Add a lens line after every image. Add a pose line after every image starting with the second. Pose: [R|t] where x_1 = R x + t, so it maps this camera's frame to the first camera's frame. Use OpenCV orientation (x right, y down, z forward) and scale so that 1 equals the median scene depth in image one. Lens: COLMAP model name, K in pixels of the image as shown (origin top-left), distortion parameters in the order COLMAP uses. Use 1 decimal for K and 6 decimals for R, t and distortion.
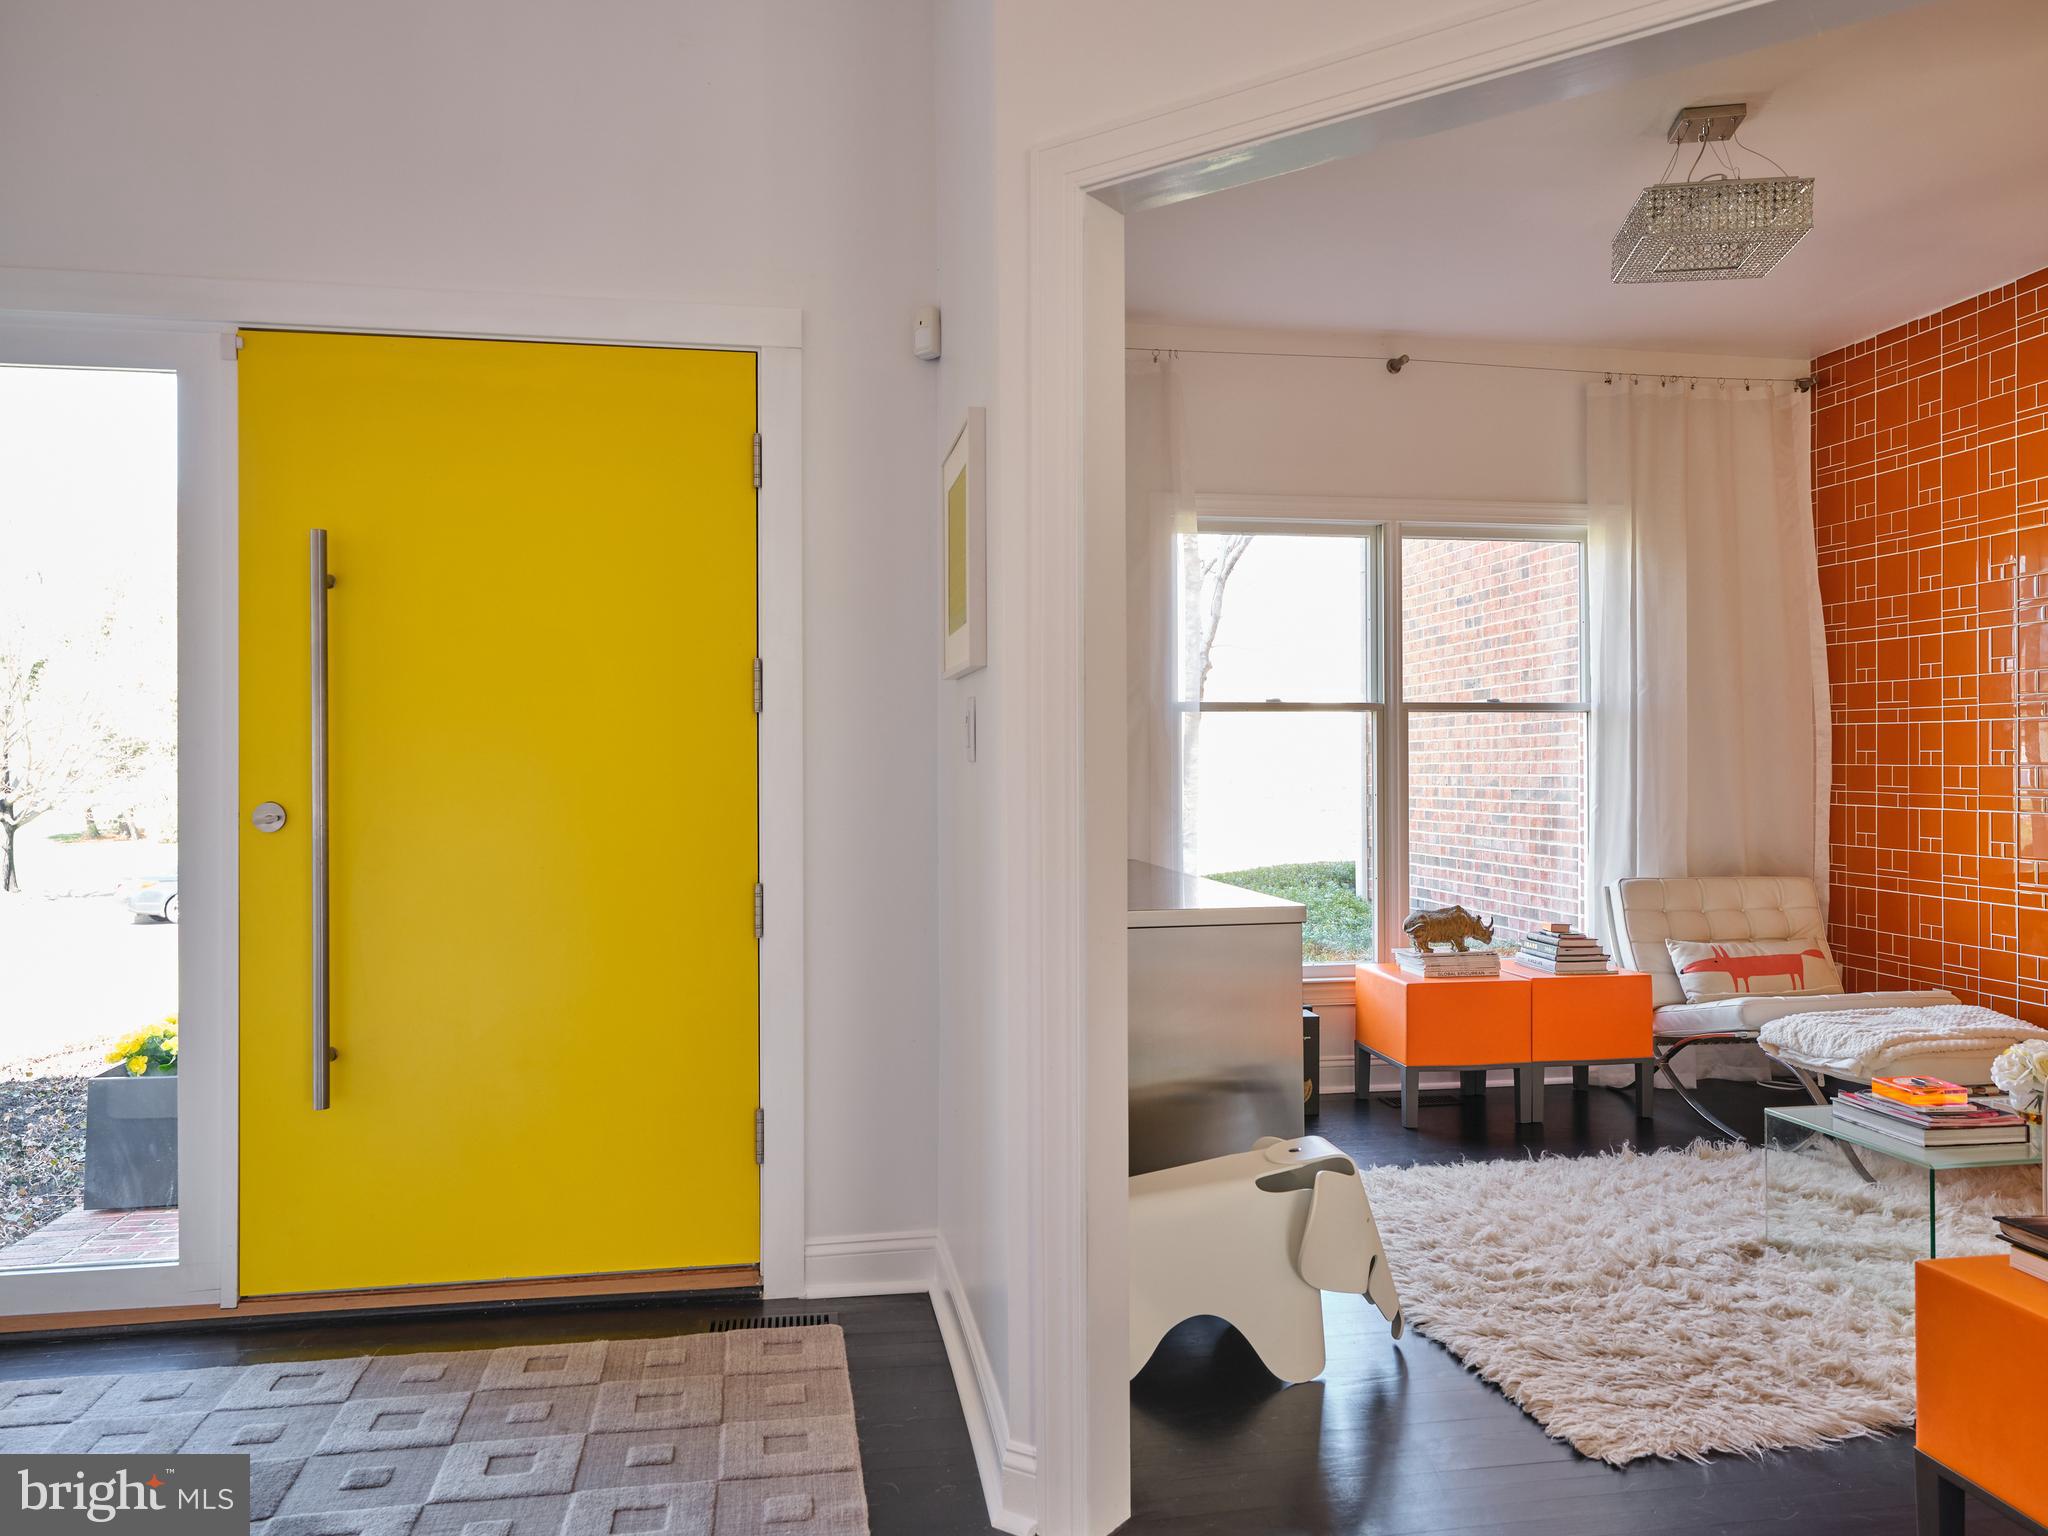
lens RADIAL K [[1416.8, 0, 1021.3], [0, 1416.8, 763.4], [0, 0, 1]] dist [0.006702, 0.000391]
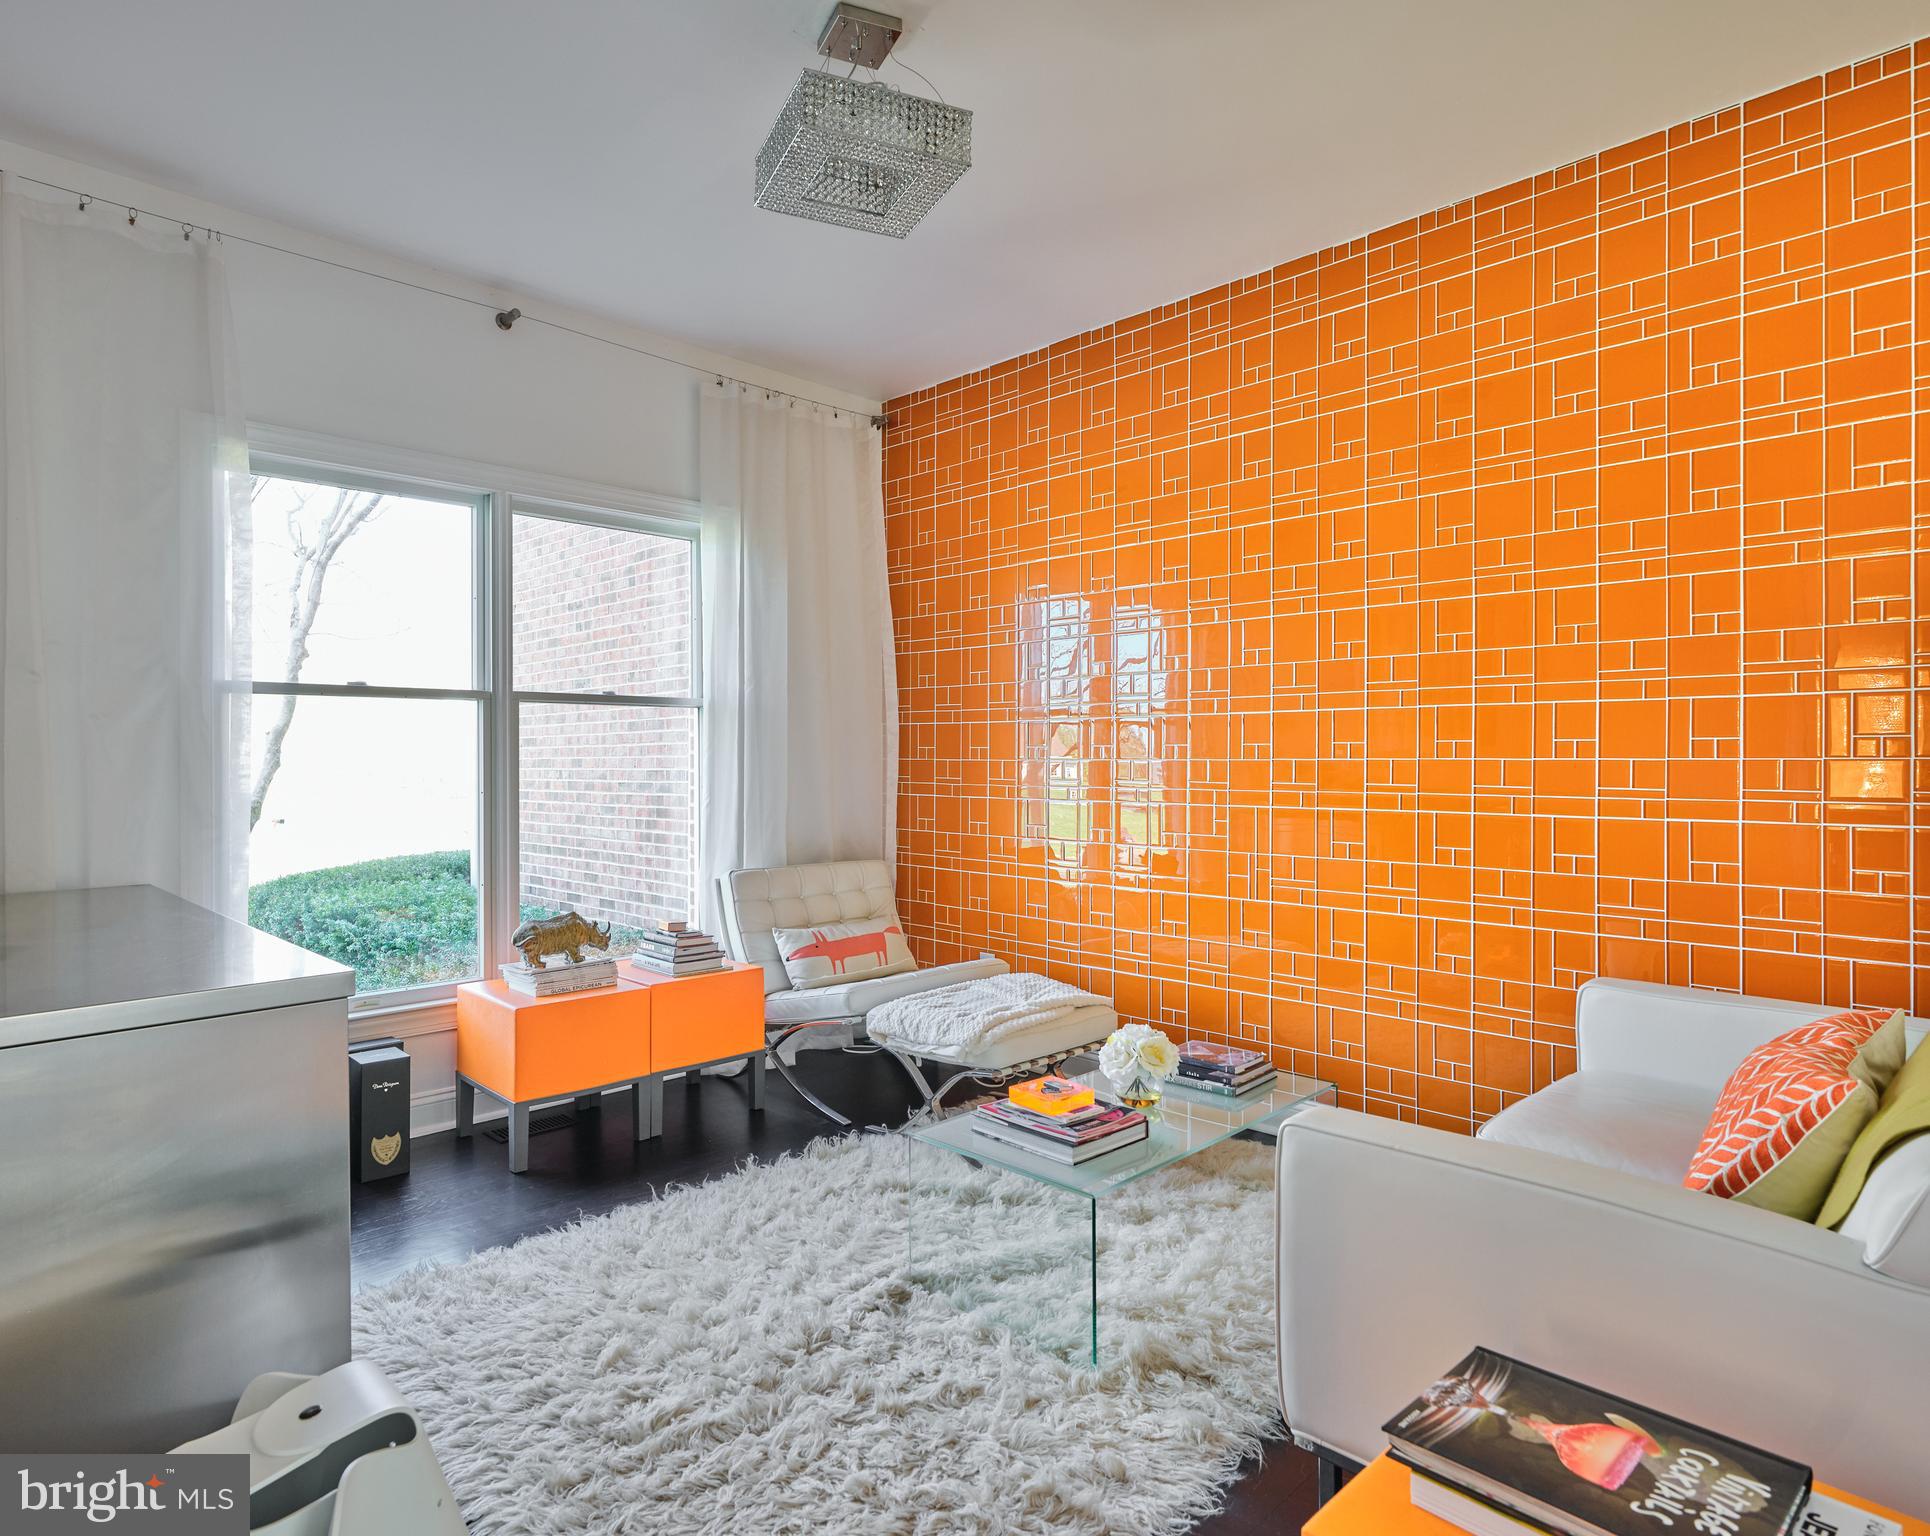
lens RADIAL K [[1263.4, 0, 957.7], [0, 1263.4, 749.8], [0, 0, 1]] dist [-0.004462, 0.000802]
pose [[0.826098, 0.004166, 0.563511, 0.049498], [-0.000433, 0.999977, -0.006758, 0.000214], [-0.563526, 0.005339, 0.826081, 0.172960]]
